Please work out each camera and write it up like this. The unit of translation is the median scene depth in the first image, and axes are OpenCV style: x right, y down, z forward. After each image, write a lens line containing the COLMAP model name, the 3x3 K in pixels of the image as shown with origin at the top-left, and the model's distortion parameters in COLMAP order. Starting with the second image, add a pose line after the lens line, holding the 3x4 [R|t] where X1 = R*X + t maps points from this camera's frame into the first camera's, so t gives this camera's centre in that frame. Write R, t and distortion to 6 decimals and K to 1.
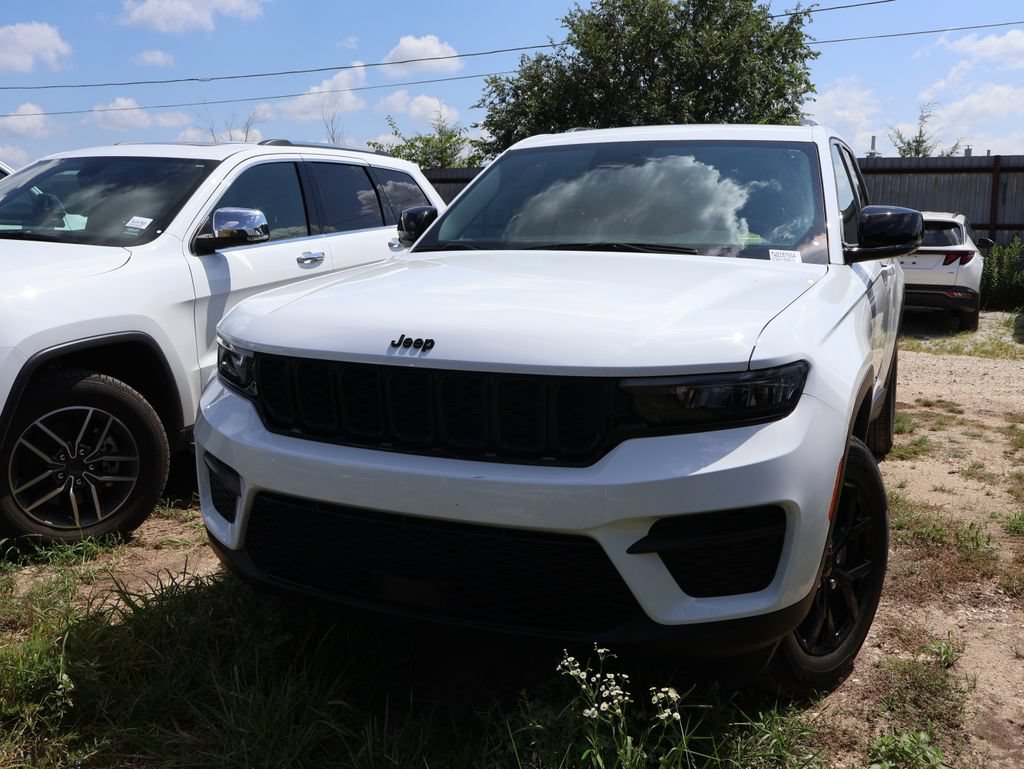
lens RADIAL K [[965.6, 0, 510.4], [0, 965.6, 390.2], [0, 0, 1]] dist [-0.008328, 0.005629]
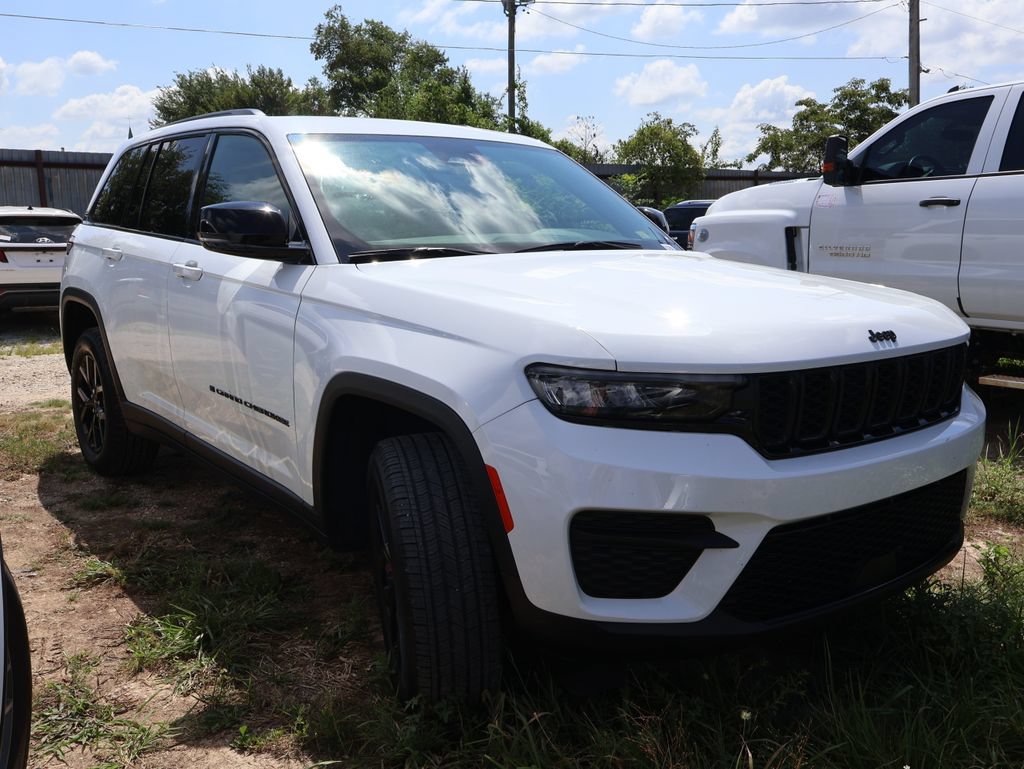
lens RADIAL K [[964.2, 0, 514.8], [0, 964.2, 381.8], [0, 0, 1]] dist [0.001918, 0.003943]
pose [[0.465581, -0.147341, 0.872654, -0.641909], [0.150109, 0.984904, 0.086207, -0.079418], [-0.872182, 0.090857, 0.480670, 0.443223]]
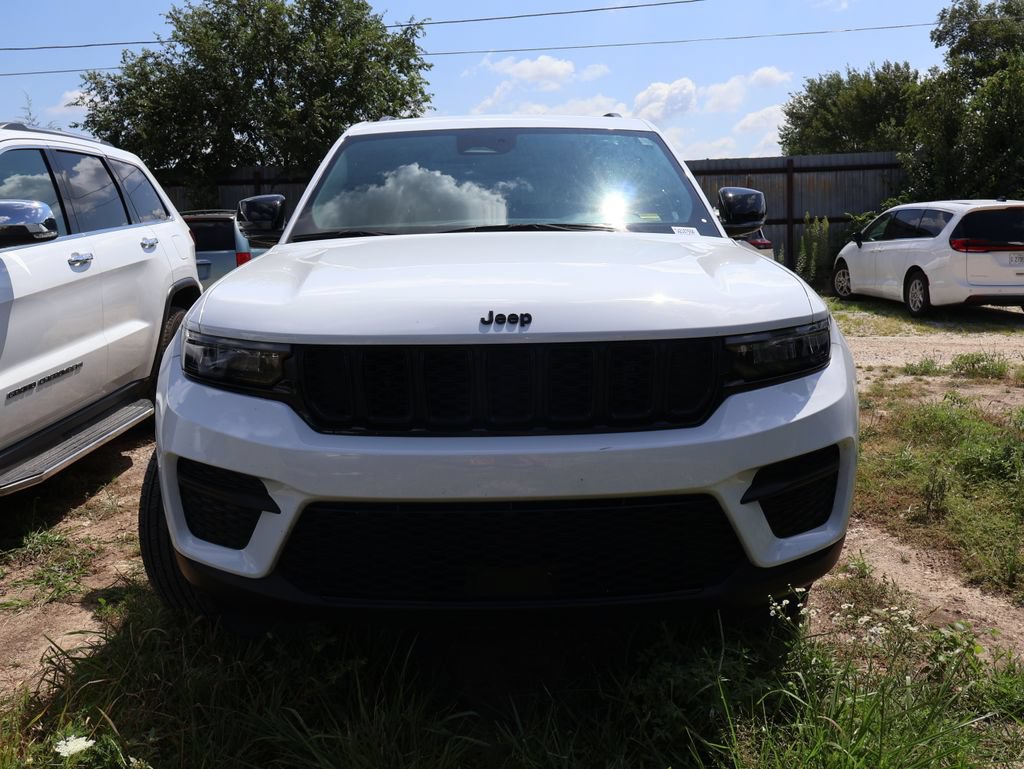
lens RADIAL K [[963.0, 0, 513.7], [0, 963.0, 381.6], [0, 0, 1]] dist [0.001445, 0.001993]
pose [[0.908338, -0.083544, 0.409809, -0.255754], [0.090739, 0.995873, 0.001899, 0.006075], [-0.408276, 0.035460, 0.912169, 0.070326]]
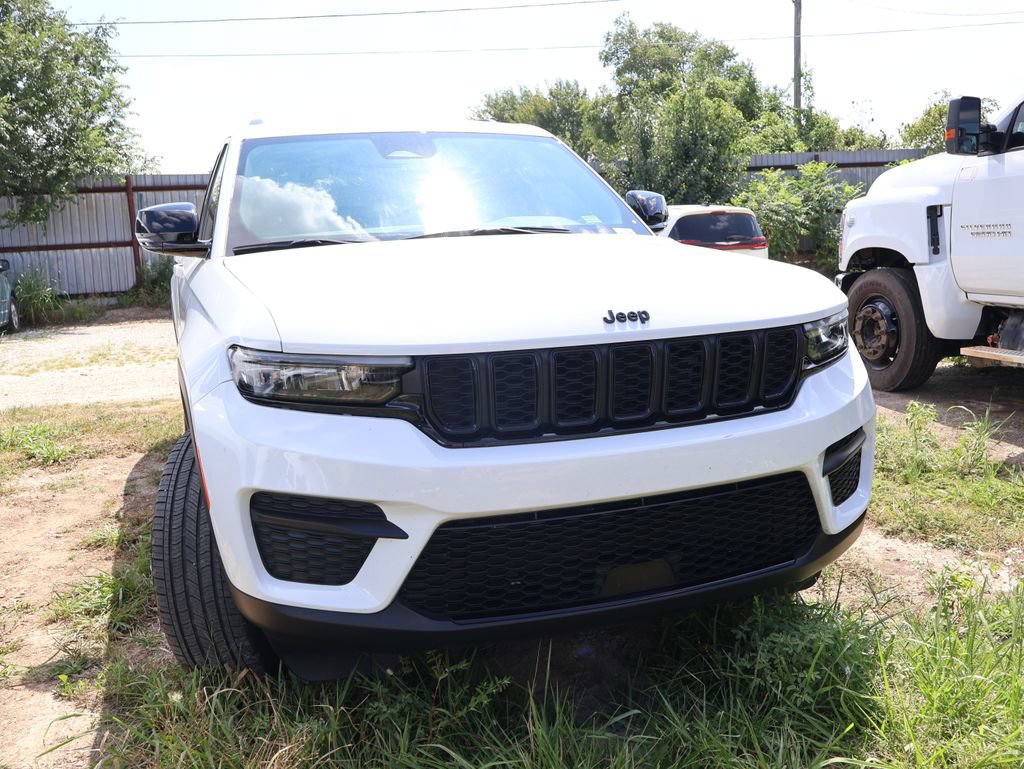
lens RADIAL K [[964.5, 0, 515.4], [0, 964.5, 386.6], [0, 0, 1]] dist [-0.001838, 0.009301]
pose [[0.723662, -0.141377, 0.675519, -0.437916], [0.159326, 0.986577, 0.035796, -0.017013], [-0.671512, 0.081724, 0.736473, 0.196825]]
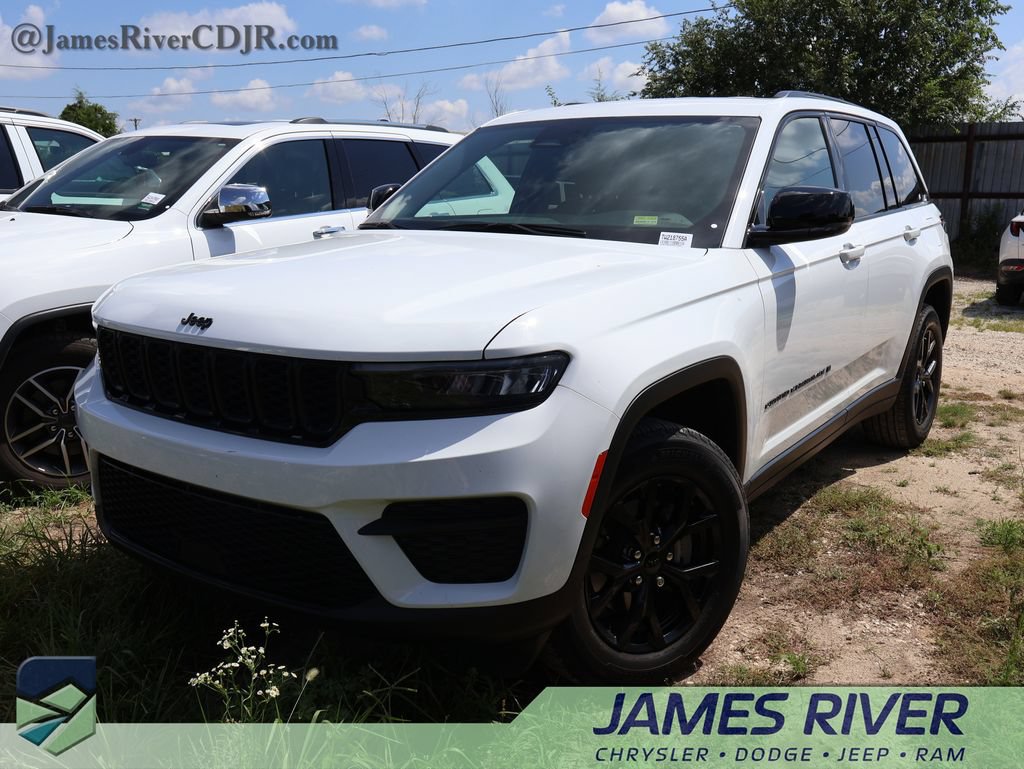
lens RADIAL K [[961.8, 0, 507.5], [0, 961.8, 381.2], [0, 0, 1]] dist [-0.000694, -0.000895]
pose [[0.978524, 0.040308, -0.202155, 0.234563], [-0.035459, 0.998991, 0.027555, -0.012819], [0.203062, -0.019795, 0.978966, 0.018707]]
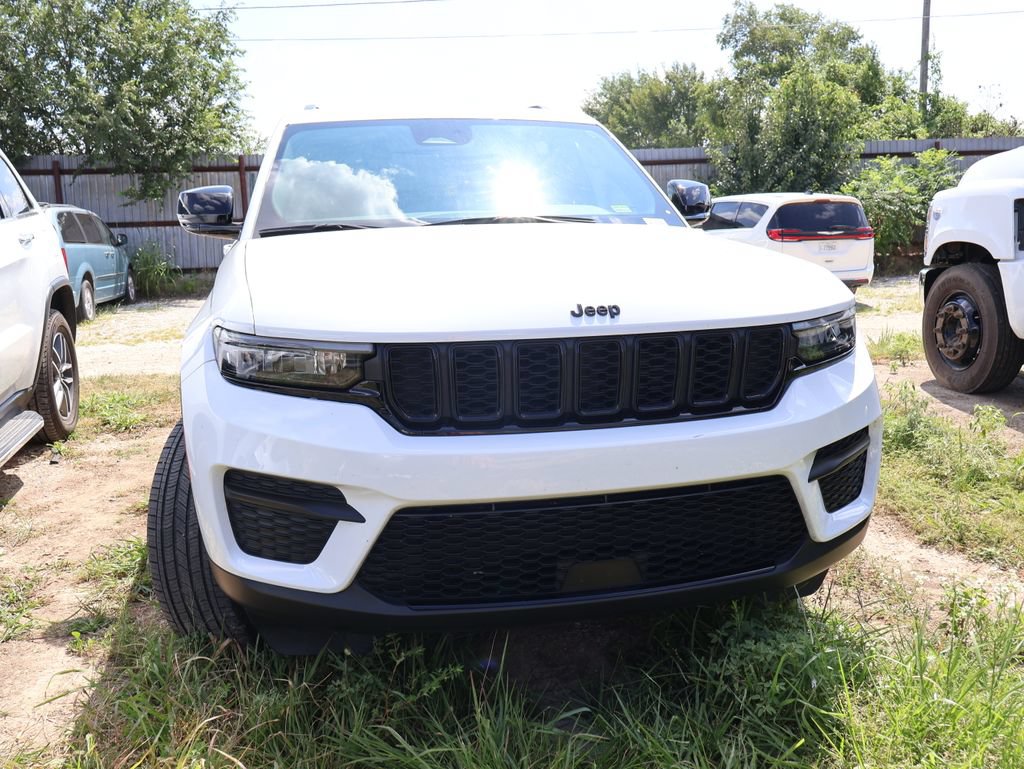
lens RADIAL K [[963.0, 0, 513.7], [0, 963.0, 381.6], [0, 0, 1]] dist [0.001445, 0.001993]
pose [[0.801725, -0.119910, 0.585541, -0.379774], [0.125447, 0.991606, 0.031304, -0.010293], [-0.584379, 0.048357, 0.810038, 0.150469]]
